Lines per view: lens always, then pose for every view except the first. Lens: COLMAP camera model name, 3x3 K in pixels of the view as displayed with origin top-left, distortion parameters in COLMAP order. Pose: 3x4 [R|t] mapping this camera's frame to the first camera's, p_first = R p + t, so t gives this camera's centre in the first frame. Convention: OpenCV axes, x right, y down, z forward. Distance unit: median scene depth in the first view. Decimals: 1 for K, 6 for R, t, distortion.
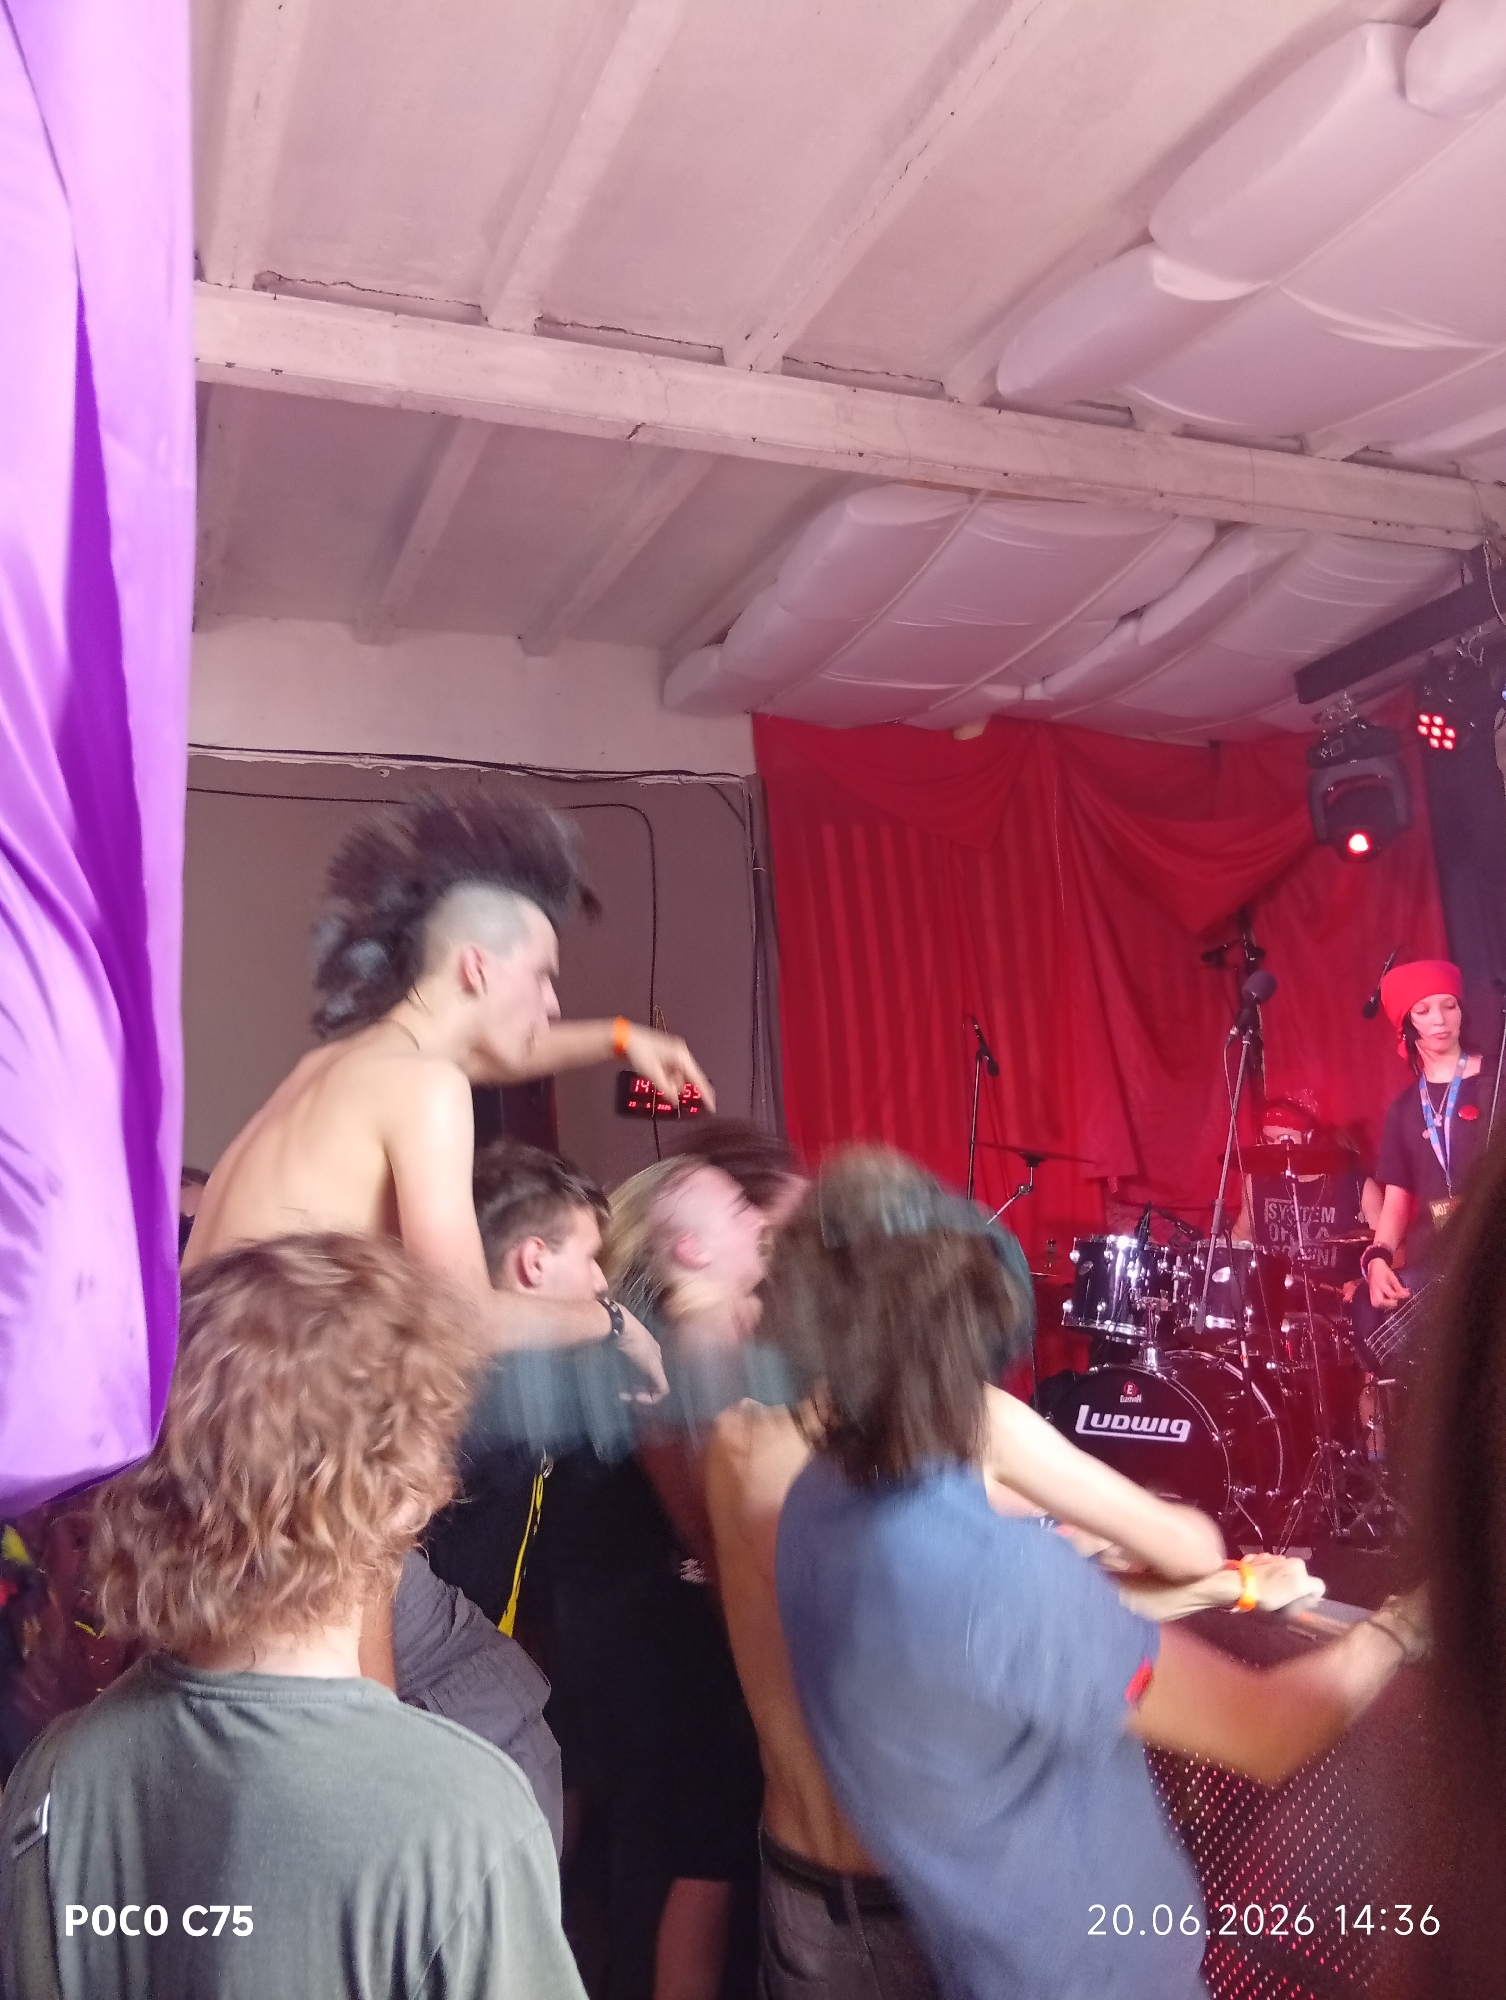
lens RADIAL K [[1640.1, 0, 743.5], [0, 1640.1, 987.4], [0, 0, 1]] dist [0.060215, -0.130760]
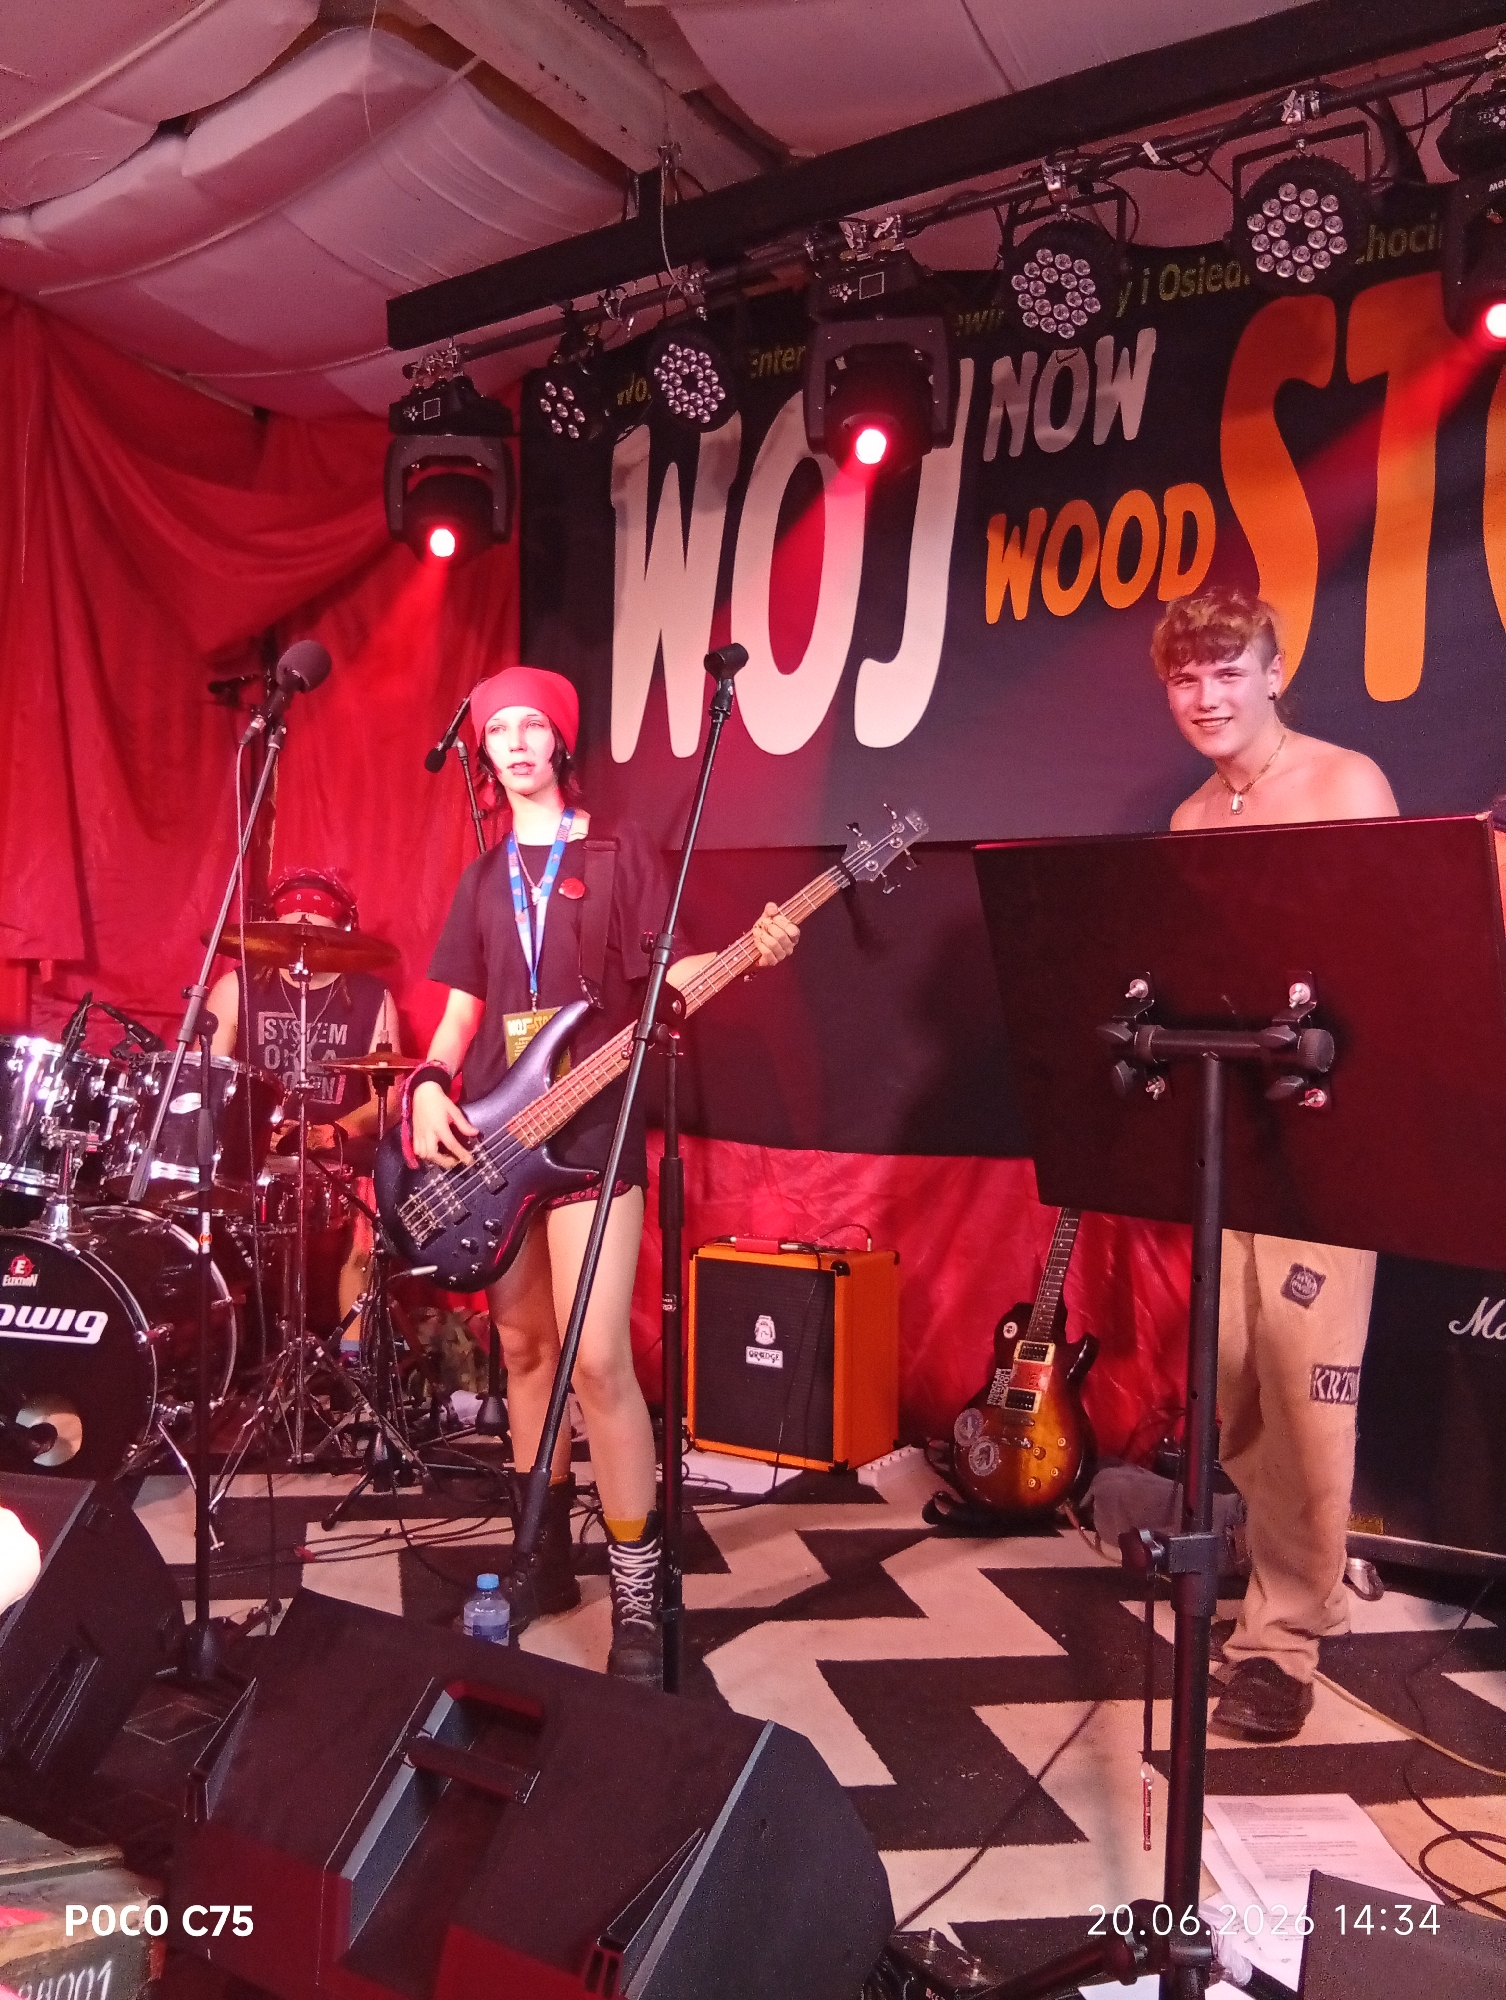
lens RADIAL K [[1640.1, 0, 743.5], [0, 1640.1, 987.4], [0, 0, 1]] dist [0.060215, -0.130760]
pose [[0.819285, 0.090296, 0.566232, 0.083150], [-0.150203, 0.986835, 0.059962, 0.047769], [-0.553364, -0.134176, 0.822062, 0.296093]]
